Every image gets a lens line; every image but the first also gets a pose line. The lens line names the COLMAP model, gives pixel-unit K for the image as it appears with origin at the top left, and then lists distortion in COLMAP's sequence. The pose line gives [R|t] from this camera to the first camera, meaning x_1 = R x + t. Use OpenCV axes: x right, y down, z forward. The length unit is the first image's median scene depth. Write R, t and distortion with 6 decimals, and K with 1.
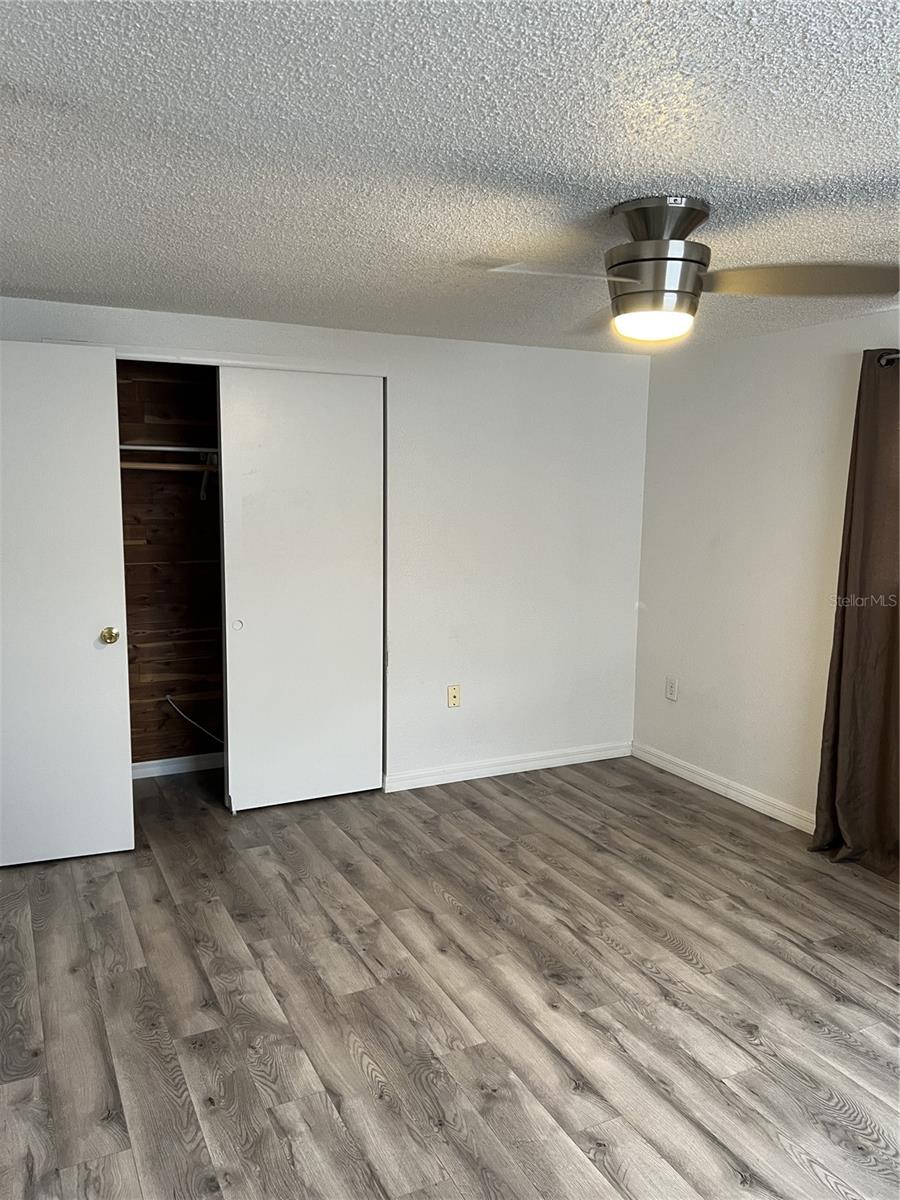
lens RADIAL K [[906.2, 0, 452.4], [0, 906.2, 614.6], [0, 0, 1]] dist [0.063111, -0.074590]
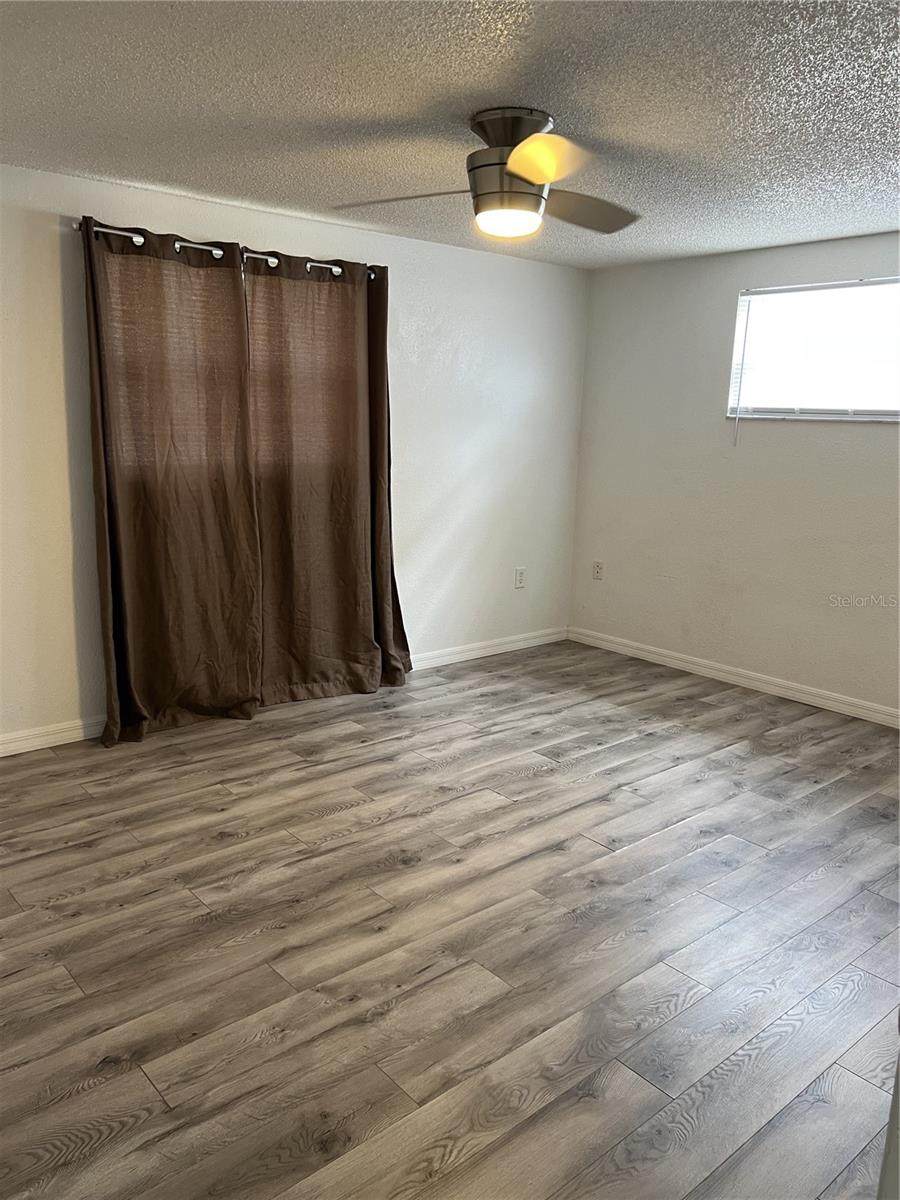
lens RADIAL K [[906.2, 0, 452.4], [0, 906.2, 614.6], [0, 0, 1]] dist [0.063111, -0.074590]
pose [[-0.243421, -0.227550, 0.942850, -0.710867], [0.116384, 0.958214, 0.261305, -0.106470], [-0.962913, 0.173340, -0.206767, 1.021001]]
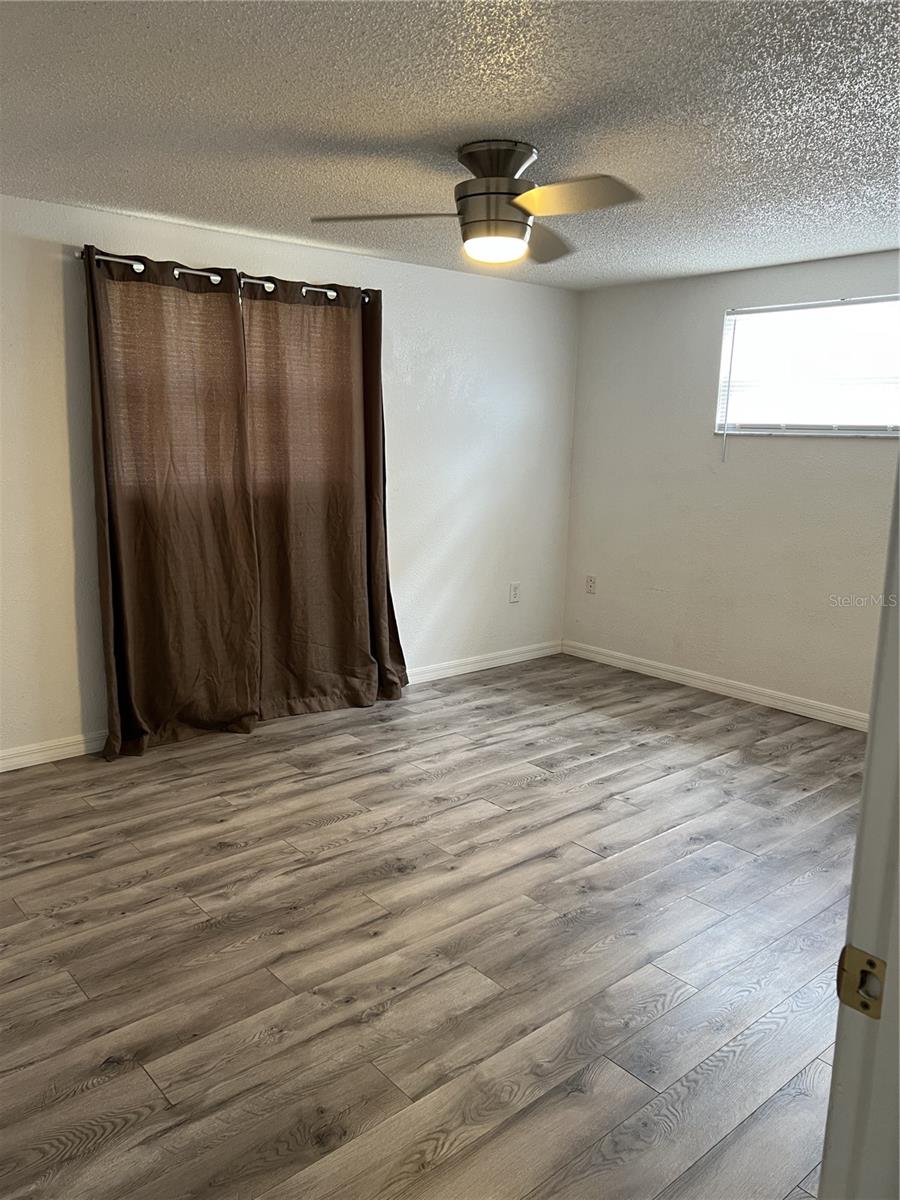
lens RADIAL K [[906.2, 0, 452.4], [0, 906.2, 614.6], [0, 0, 1]] dist [0.063111, -0.074590]
pose [[-0.245791, -0.208047, 0.946733, -0.737475], [0.124010, 0.961920, 0.243580, -0.108193], [-0.961358, 0.177274, -0.210631, 1.020062]]
